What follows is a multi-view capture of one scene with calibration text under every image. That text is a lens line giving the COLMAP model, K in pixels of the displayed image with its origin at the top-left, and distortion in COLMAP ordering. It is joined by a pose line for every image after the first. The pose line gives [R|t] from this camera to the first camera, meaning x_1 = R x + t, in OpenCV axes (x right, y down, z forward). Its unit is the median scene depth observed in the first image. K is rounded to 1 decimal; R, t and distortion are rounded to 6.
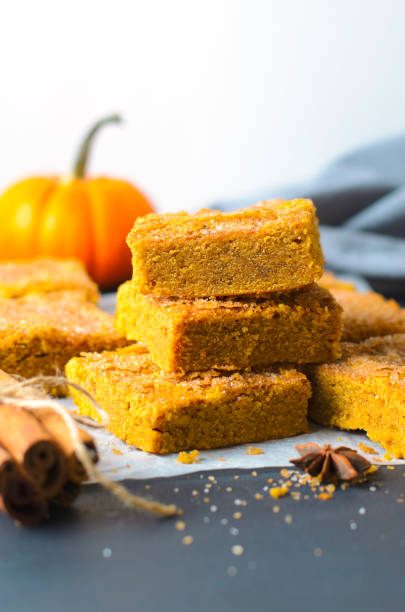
lens RADIAL K [[1489.7, 0, 177.0], [0, 1489.7, 329.3], [0, 0, 1]] dist [-0.181711, 0.395089]
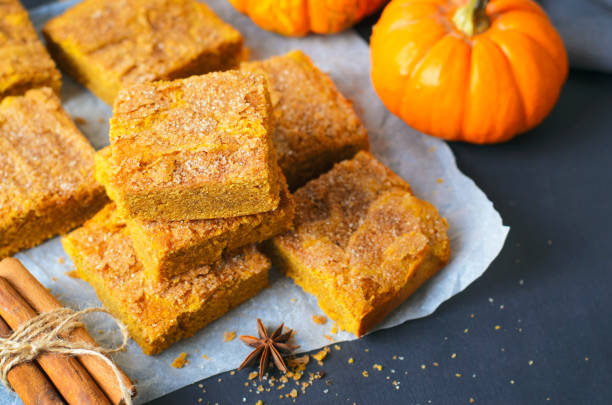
lens RADIAL K [[1436.2, 0, 306.0], [0, 1436.2, 202.5], [0, 0, 1]] dist [-0.128649, -0.028147]
pose [[0.986113, -0.102946, 0.130317, -0.029997], [0.004799, 0.802031, 0.597263, -0.716995], [-0.166004, -0.588343, 0.791388, 0.092359]]
